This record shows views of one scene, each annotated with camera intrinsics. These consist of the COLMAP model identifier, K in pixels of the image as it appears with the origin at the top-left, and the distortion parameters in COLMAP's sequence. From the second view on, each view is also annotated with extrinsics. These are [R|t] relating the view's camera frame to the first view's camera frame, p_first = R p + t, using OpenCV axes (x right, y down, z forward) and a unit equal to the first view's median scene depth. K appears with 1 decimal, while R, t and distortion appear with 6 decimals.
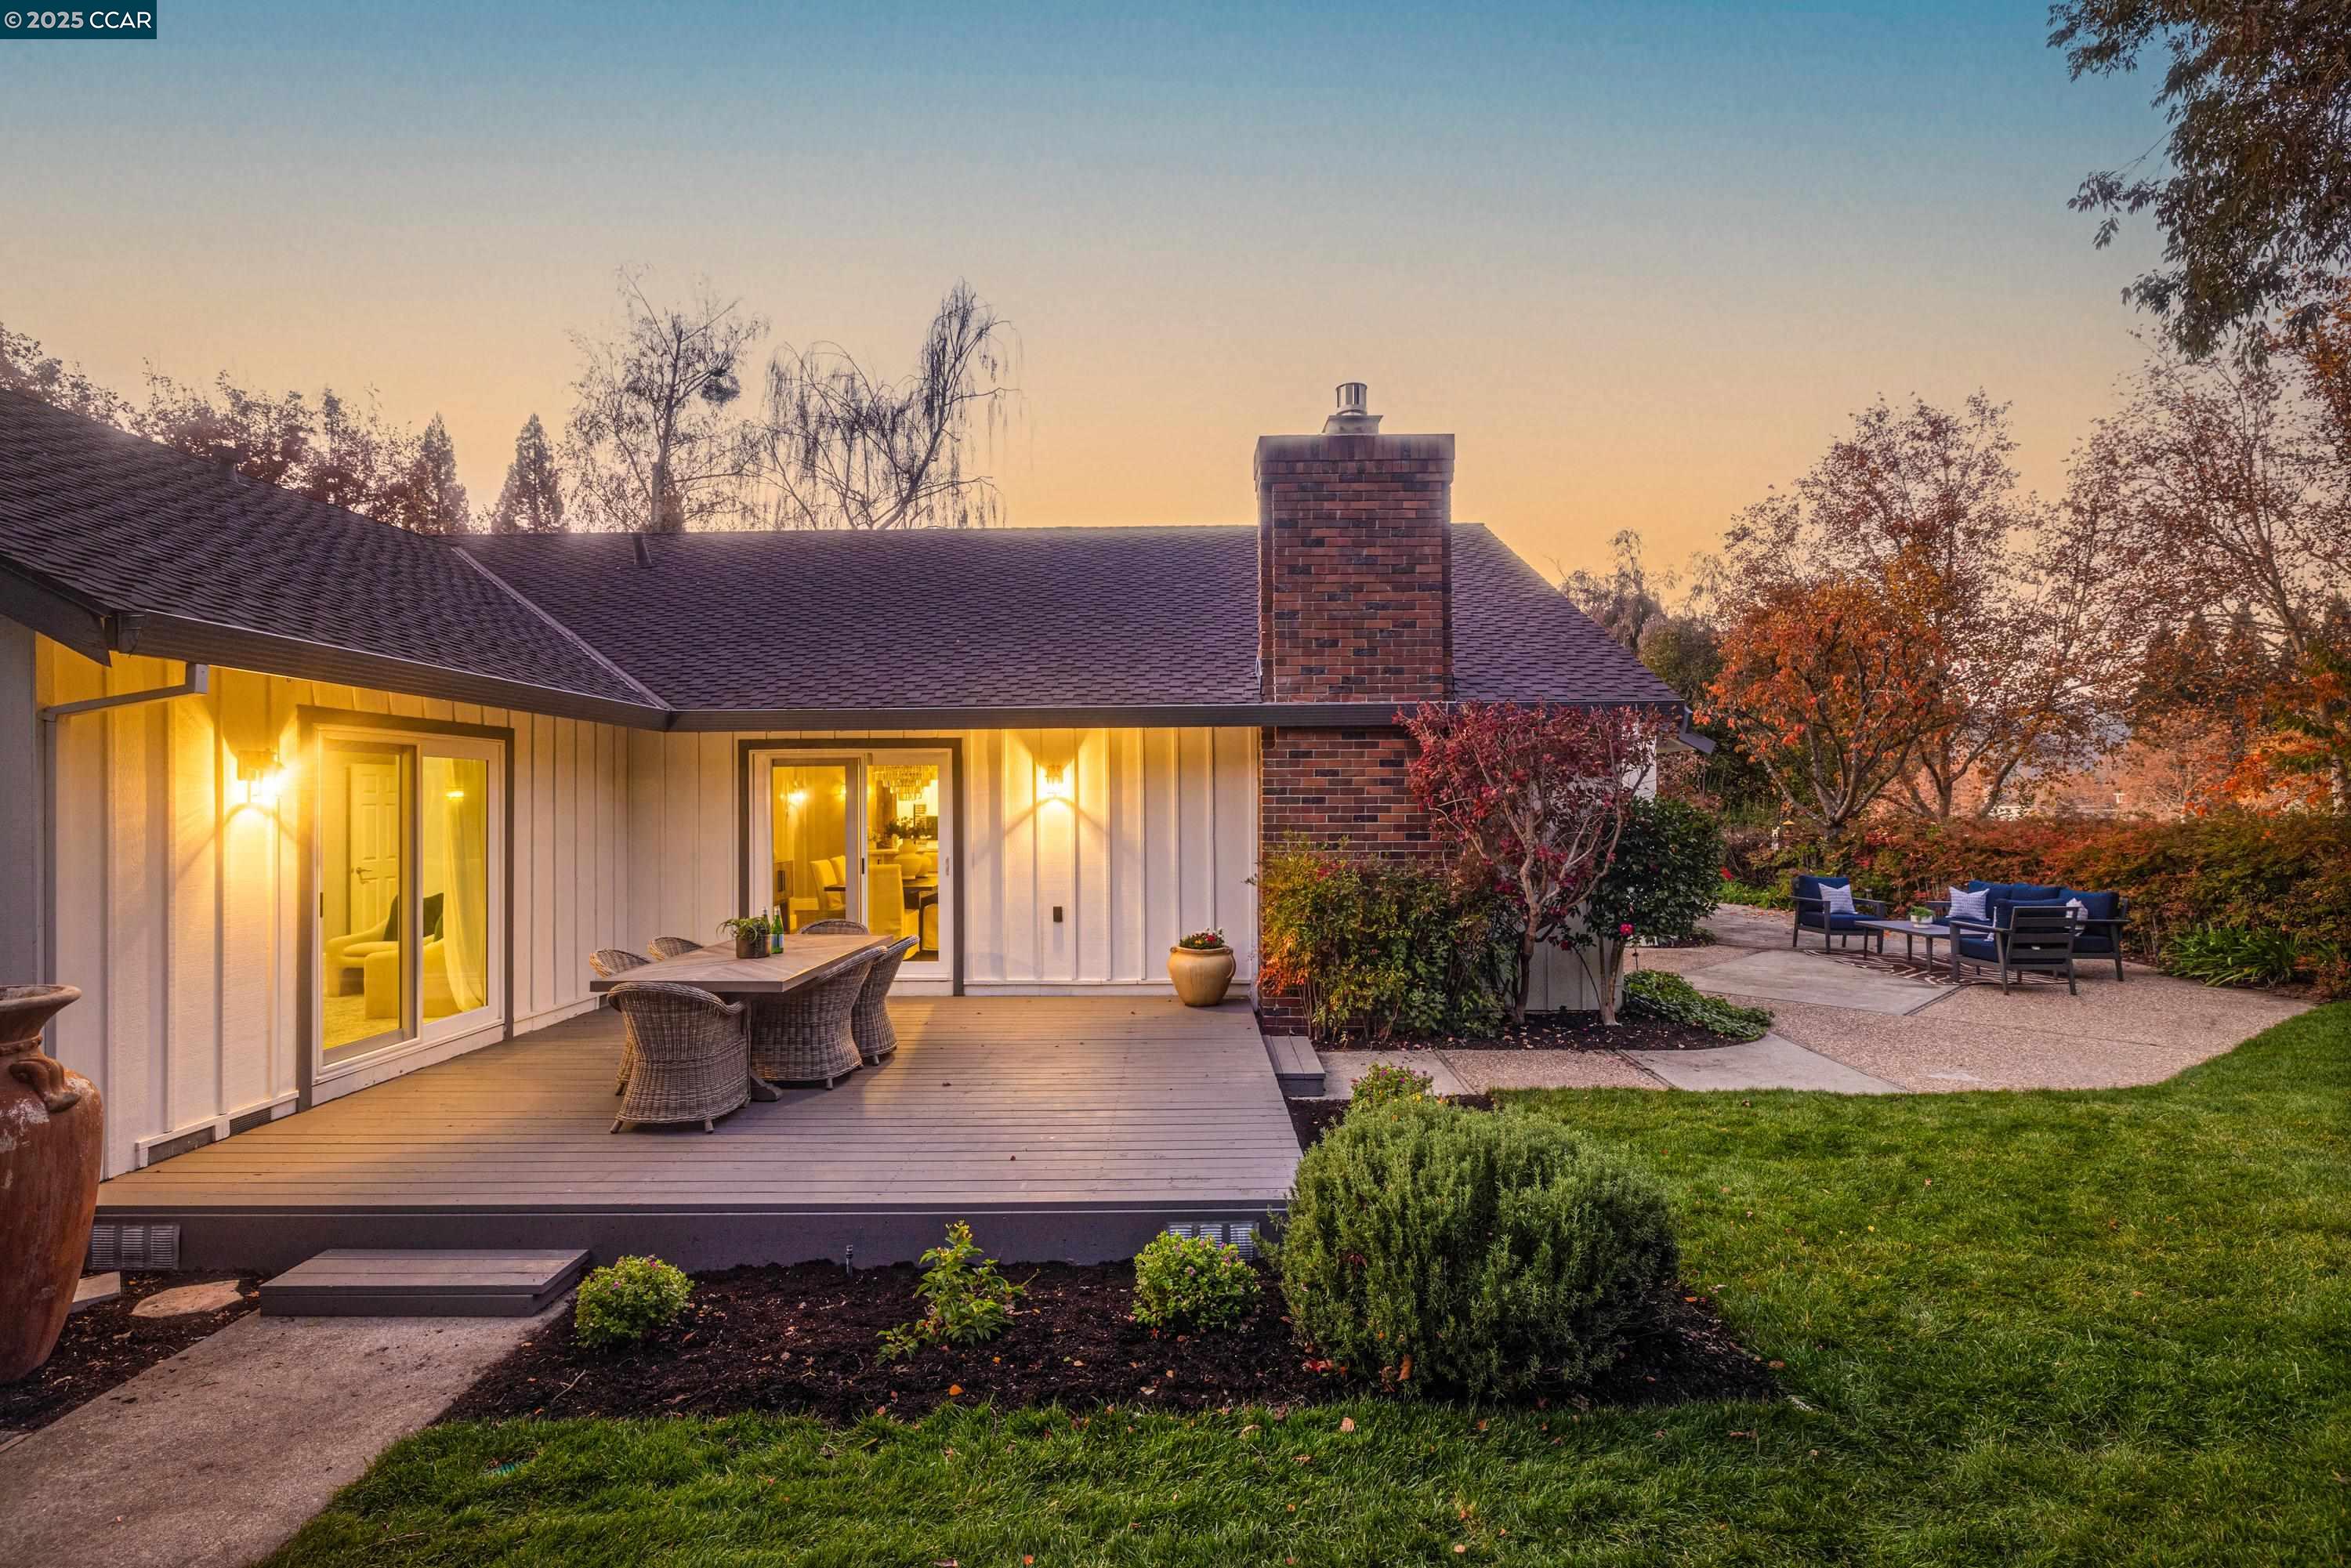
lens RADIAL K [[1121.3, 0, 1178.1], [0, 1121.3, 772.1], [0, 0, 1]] dist [-0.005138, 0.000045]
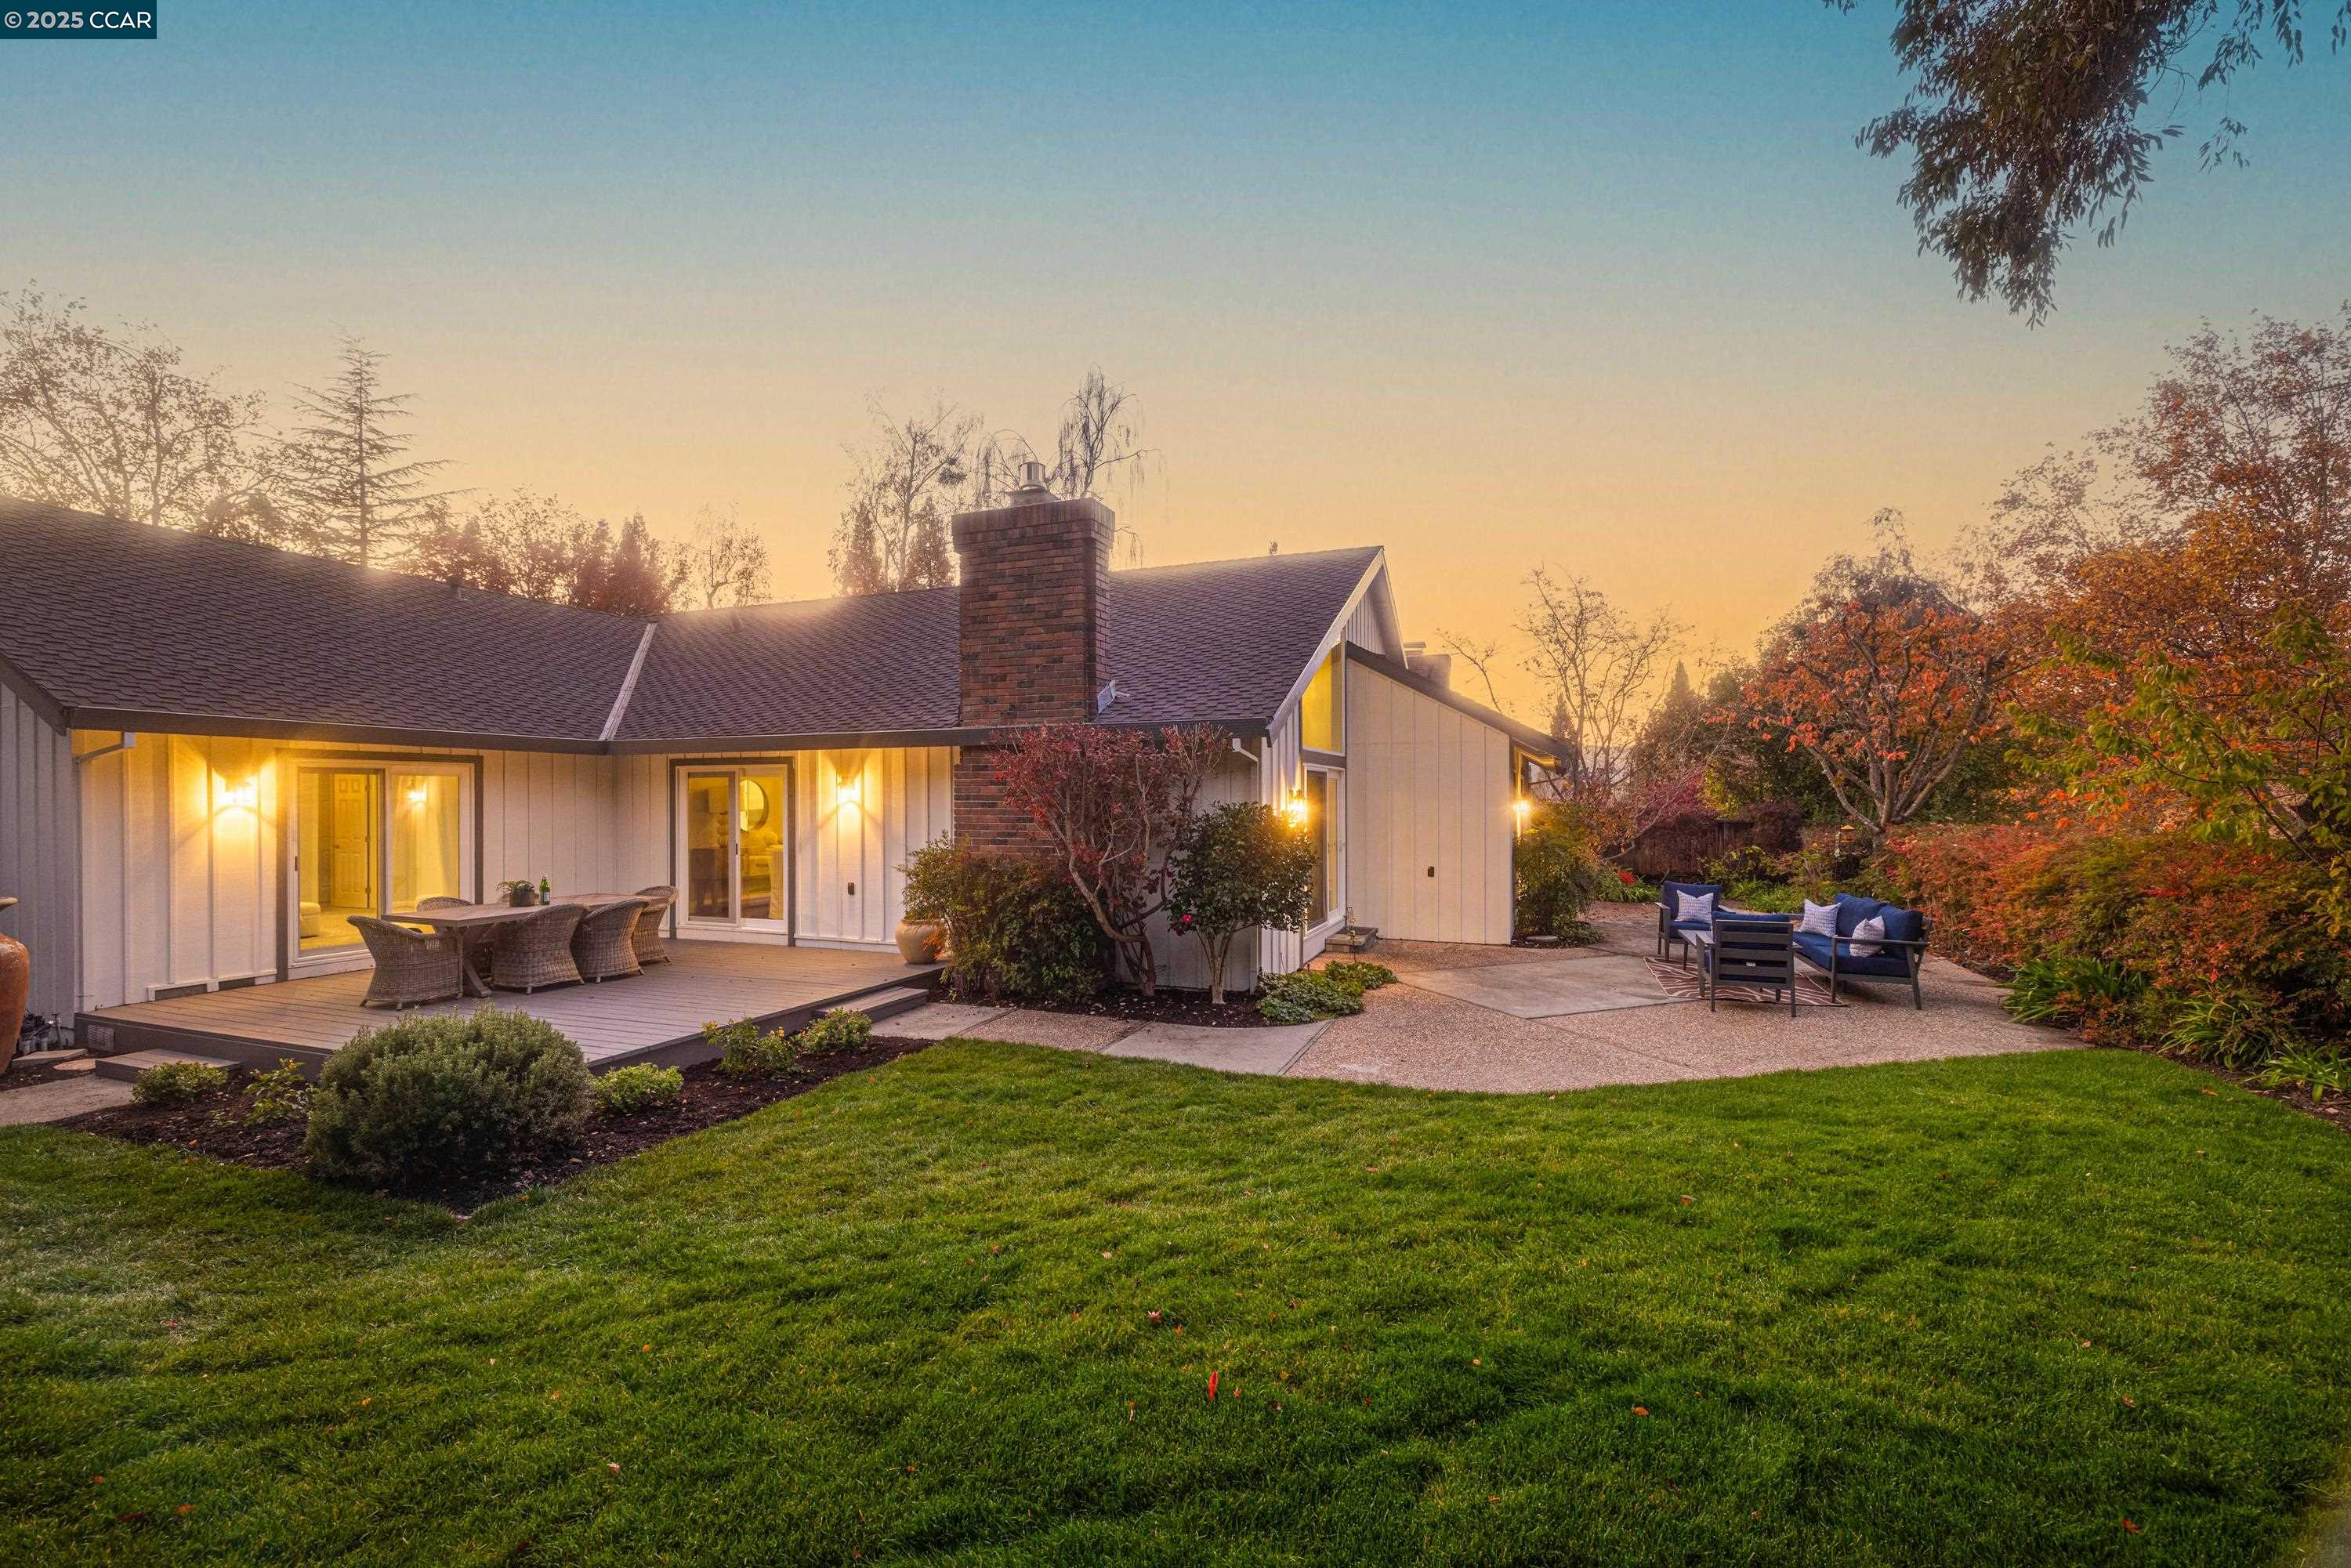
lens RADIAL K [[1014.7, 0, 1175.5], [0, 1014.7, 784.0], [0, 0, 1]] dist [0.000206, 0.000192]
pose [[0.932397, 0.000072, -0.361435, 0.684326], [0.005346, 0.999888, 0.013991, -0.011875], [0.361395, -0.014977, 0.932292, 0.022927]]
